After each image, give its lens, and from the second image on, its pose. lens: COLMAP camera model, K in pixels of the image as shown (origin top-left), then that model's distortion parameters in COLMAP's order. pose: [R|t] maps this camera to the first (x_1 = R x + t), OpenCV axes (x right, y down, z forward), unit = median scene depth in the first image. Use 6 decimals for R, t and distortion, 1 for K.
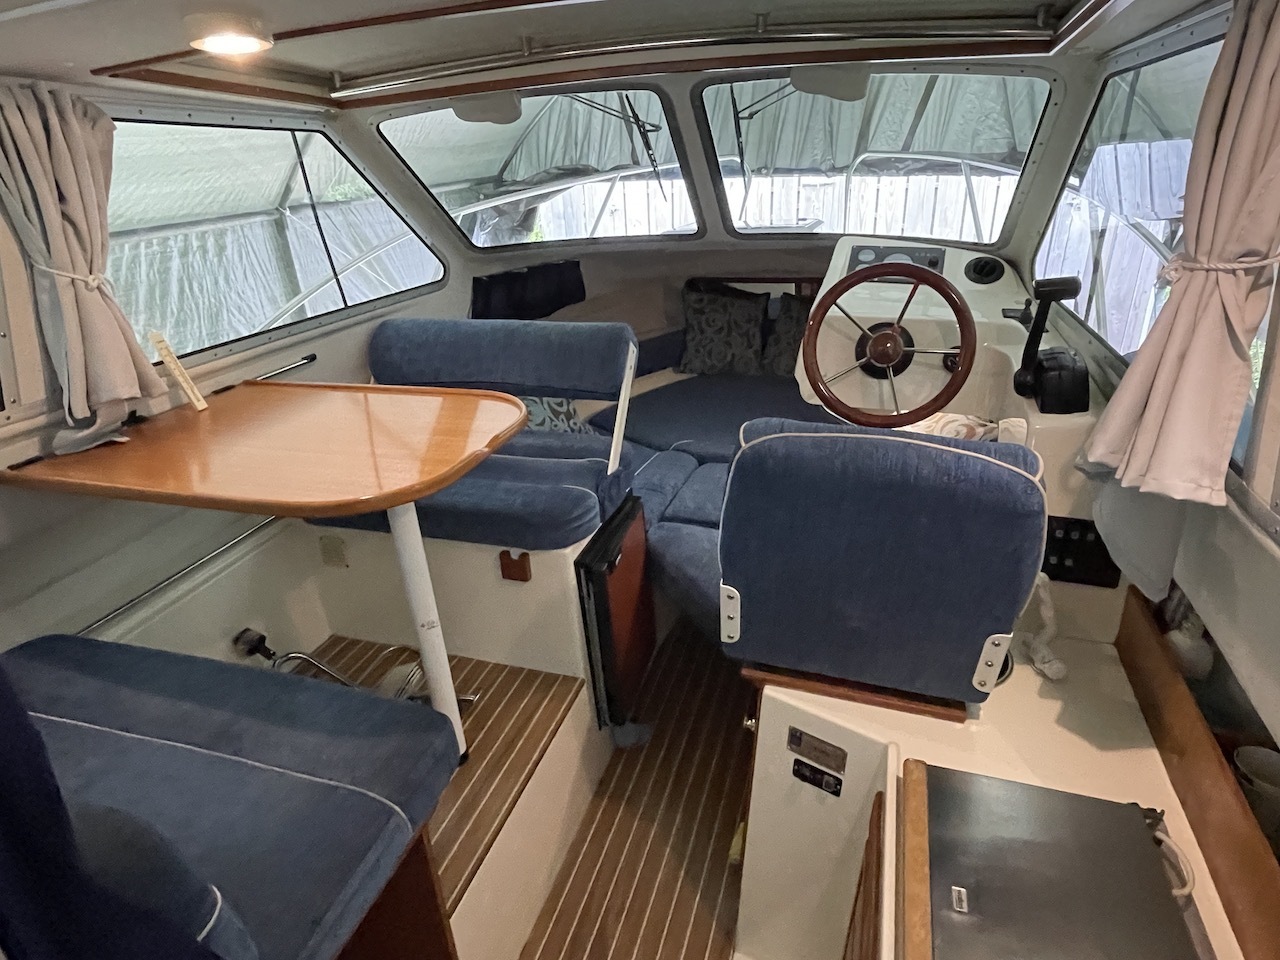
lens RADIAL K [[721.8, 0, 640.0], [0, 721.8, 480.0], [0, 0, 1]] dist [-0.004331, -0.001443]
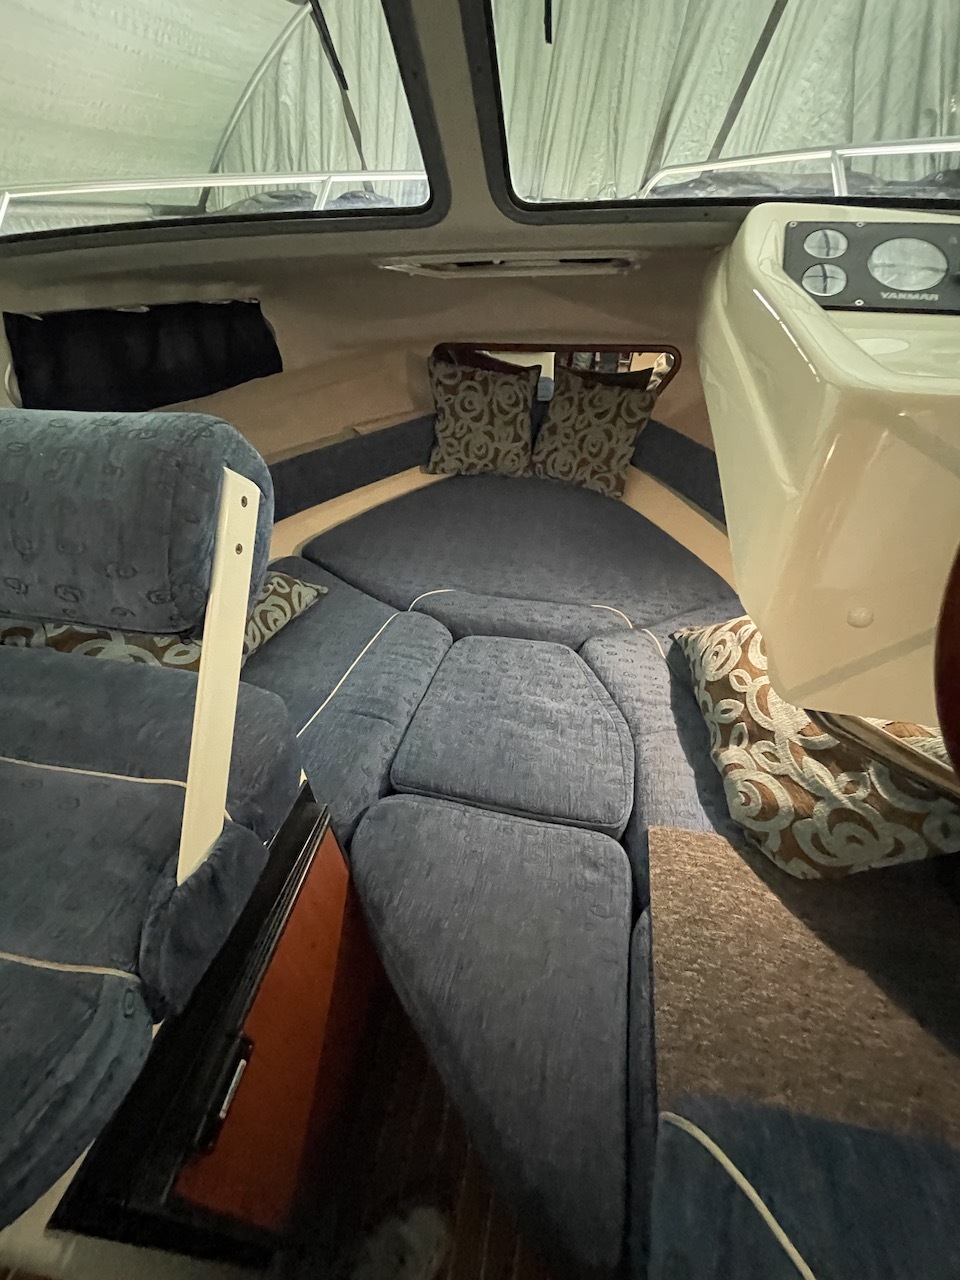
lens RADIAL K [[520.5, 0, 486.5], [0, 520.5, 639.2], [0, 0, 1]] dist [-0.002224, -0.000503]
pose [[0.992538, -0.046842, 0.112577, 0.045069], [0.022120, 0.977118, 0.211544, -0.093258], [-0.119910, -0.207475, 0.970863, 0.411840]]
